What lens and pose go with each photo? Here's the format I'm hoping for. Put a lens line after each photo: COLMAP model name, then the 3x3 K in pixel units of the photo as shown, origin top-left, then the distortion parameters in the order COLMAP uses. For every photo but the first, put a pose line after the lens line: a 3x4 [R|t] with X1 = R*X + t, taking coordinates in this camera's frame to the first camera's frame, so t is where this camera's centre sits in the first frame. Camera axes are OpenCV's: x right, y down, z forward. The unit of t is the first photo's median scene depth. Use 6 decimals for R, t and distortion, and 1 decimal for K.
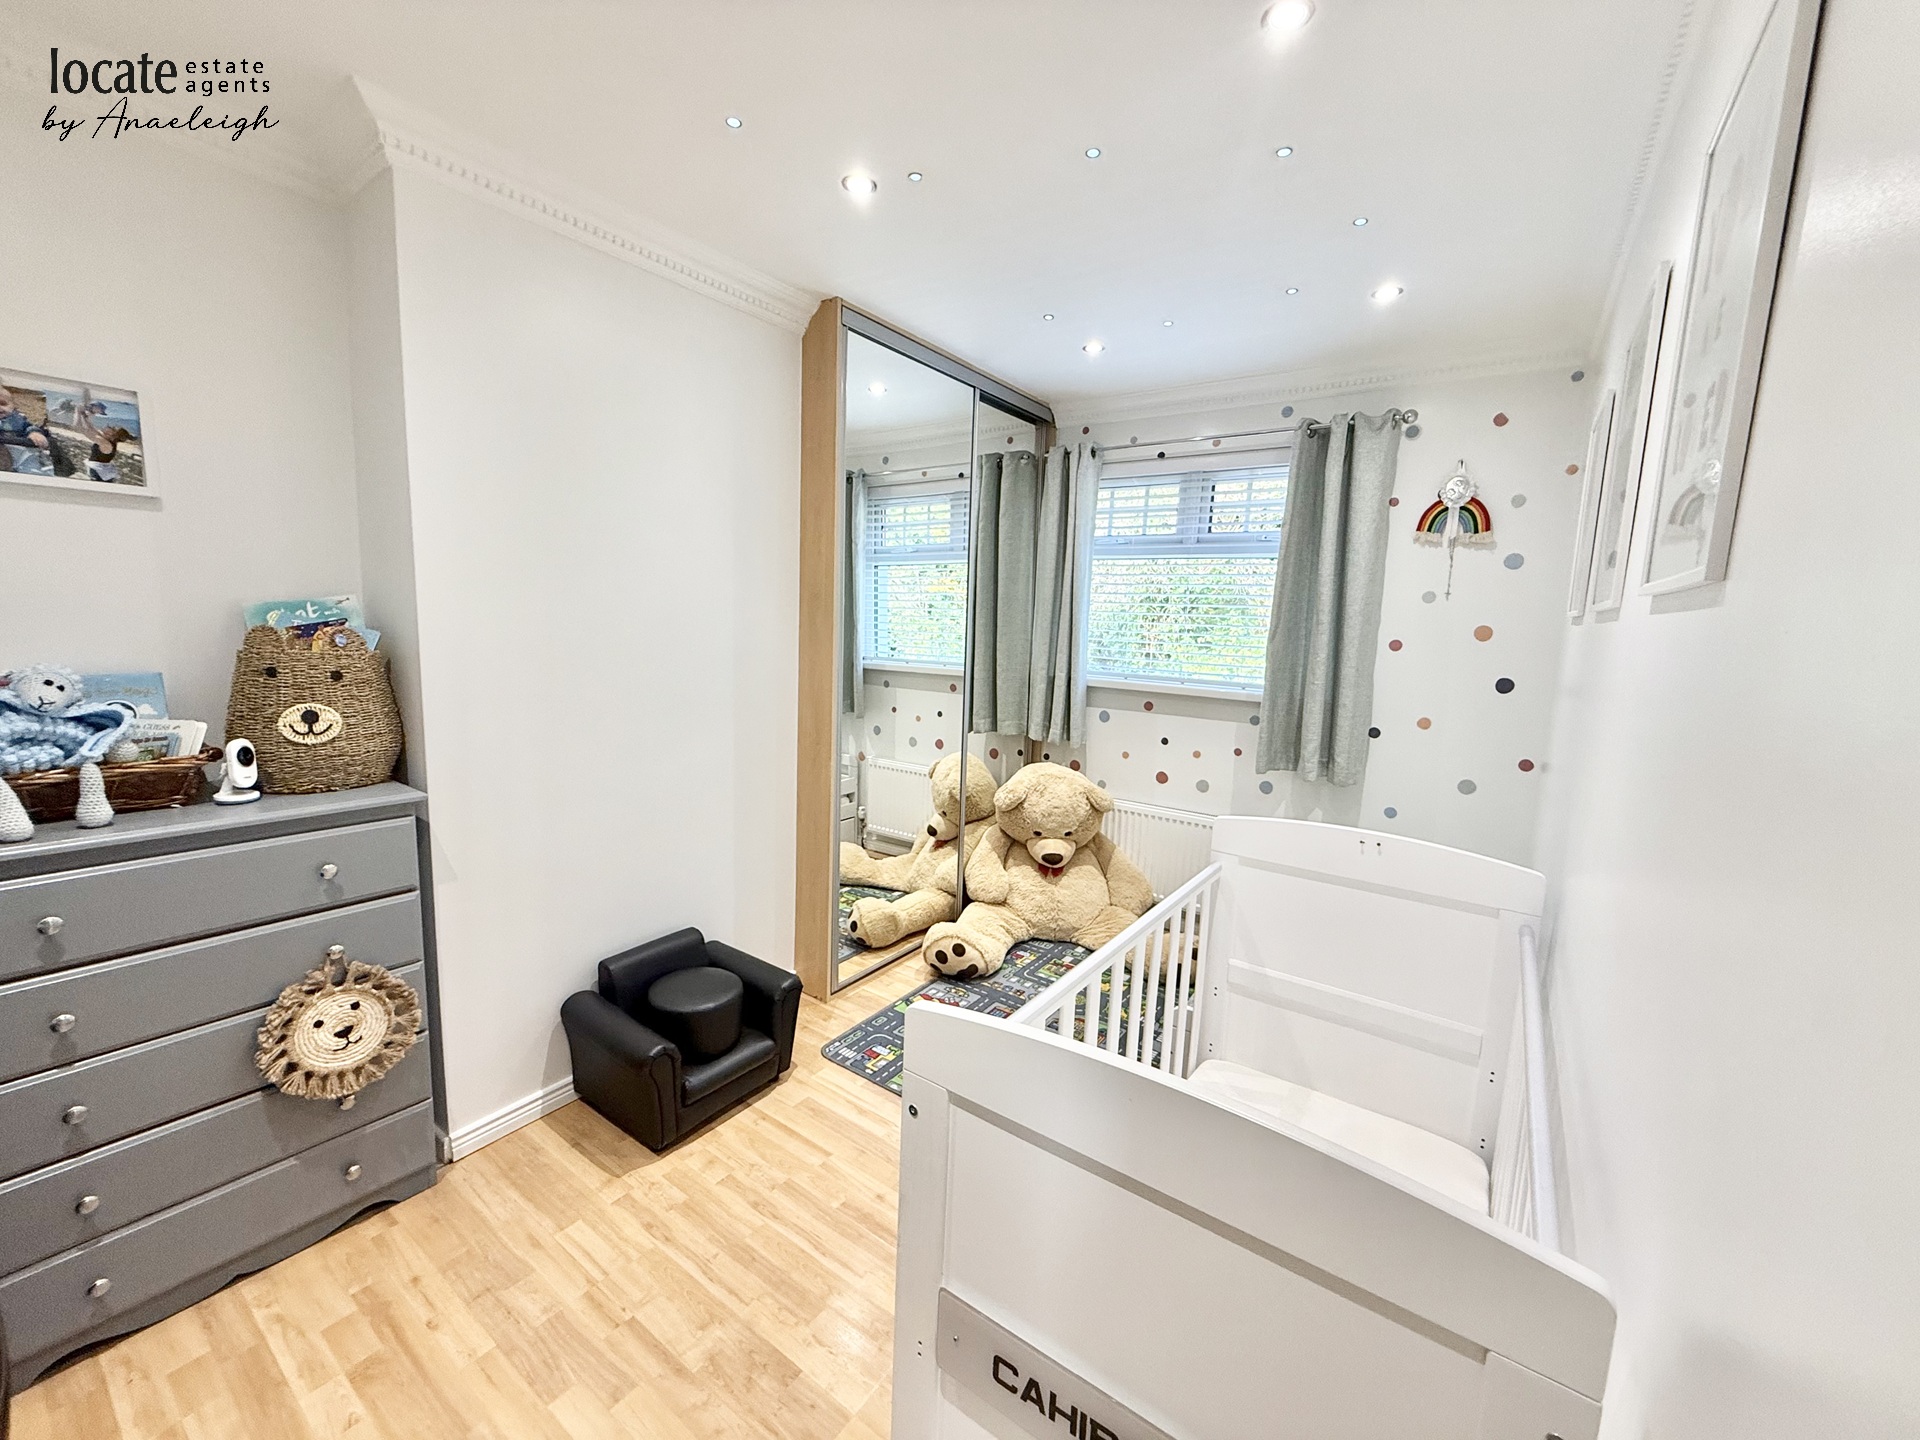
lens RADIAL K [[765.8, 0, 952.5], [0, 765.8, 721.1], [0, 0, 1]] dist [0.001486, -0.000126]
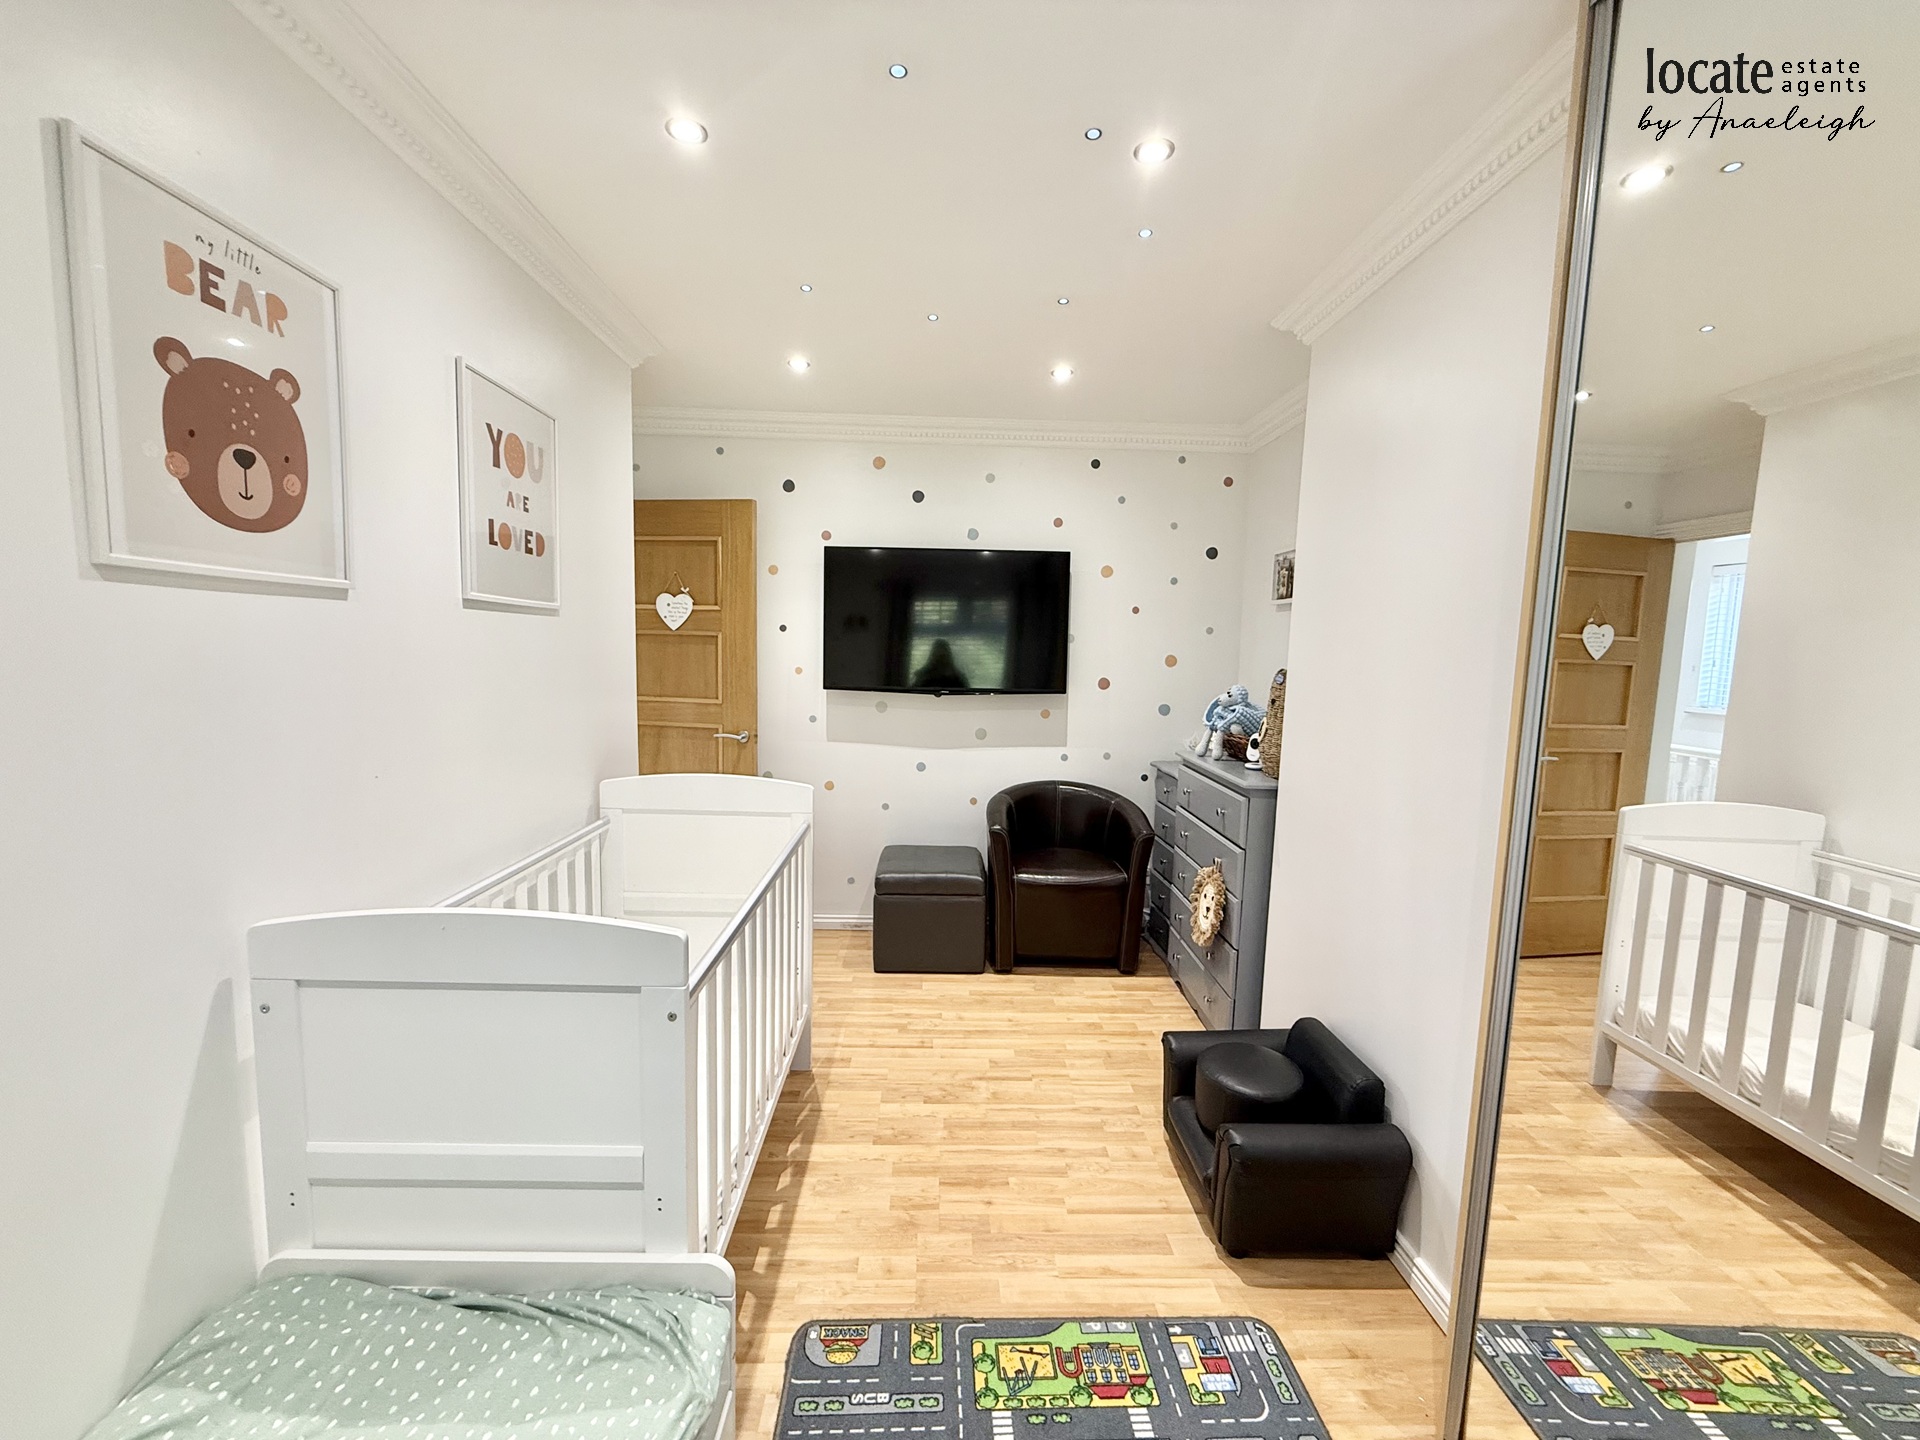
lens RADIAL K [[765.8, 0, 952.5], [0, 765.8, 721.1], [0, 0, 1]] dist [0.001486, -0.000126]
pose [[-0.799755, -0.000507, -0.600327, 0.572603], [-0.137439, 0.973595, 0.182274, -0.192401], [0.584383, 0.228283, -0.778706, 1.657267]]
